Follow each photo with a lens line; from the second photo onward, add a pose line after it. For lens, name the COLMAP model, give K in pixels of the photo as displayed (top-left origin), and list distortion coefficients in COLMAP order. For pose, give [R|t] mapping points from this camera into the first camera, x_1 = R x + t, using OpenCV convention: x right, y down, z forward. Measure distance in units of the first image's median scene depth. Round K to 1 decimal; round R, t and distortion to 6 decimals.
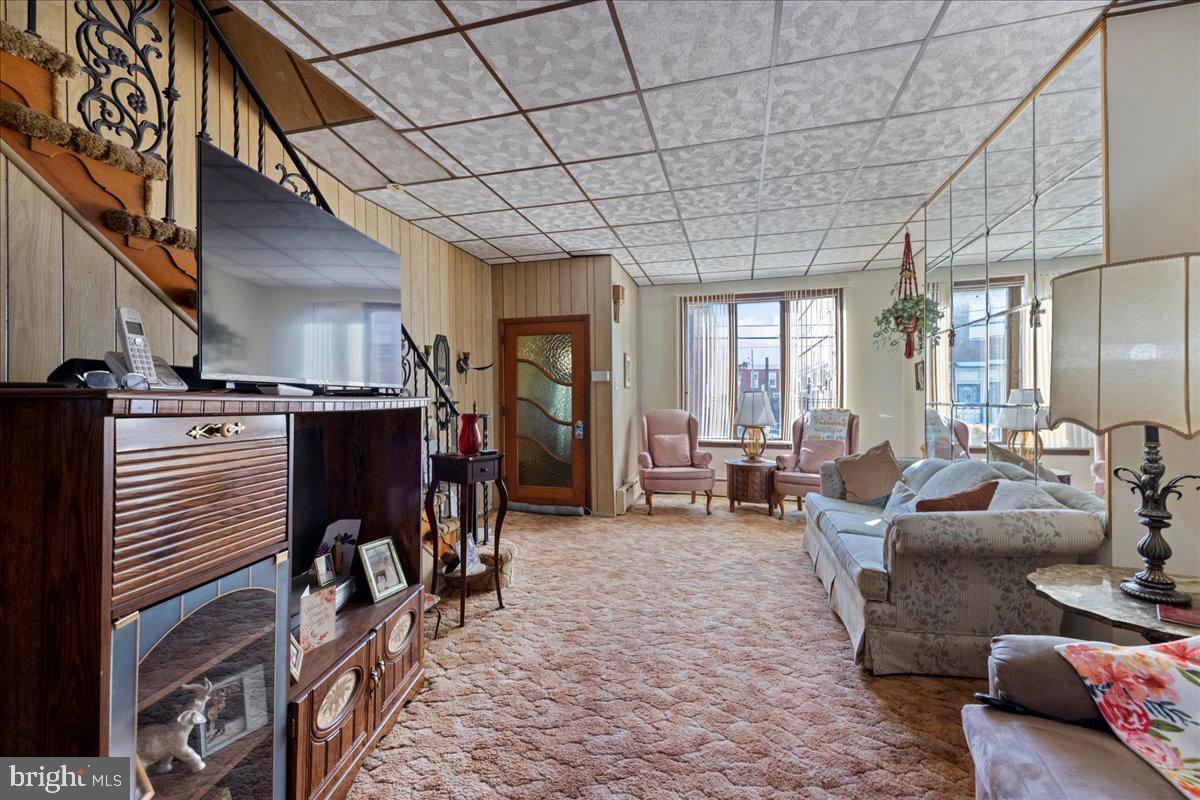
lens RADIAL K [[503.9, 0, 608.1], [0, 503.9, 400.2], [0, 0, 1]] dist [0.001744, 0.000427]
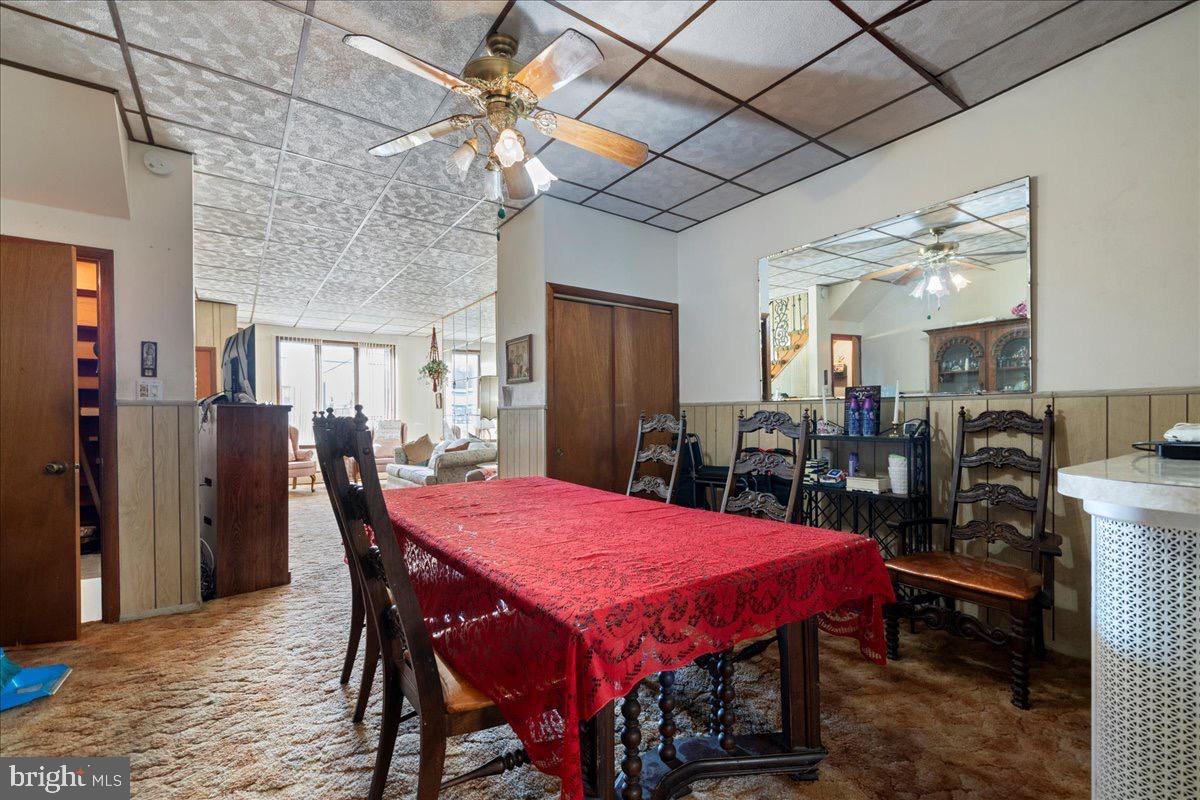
lens RADIAL K [[511.2, 0, 595.4], [0, 511.2, 405.8], [0, 0, 1]] dist [0.000550, 0.000021]
pose [[0.640711, 0.011340, 0.767698, -0.418688], [0.008861, 0.999715, -0.022163, 0.015165], [-0.767731, 0.021003, 0.640428, -0.591563]]
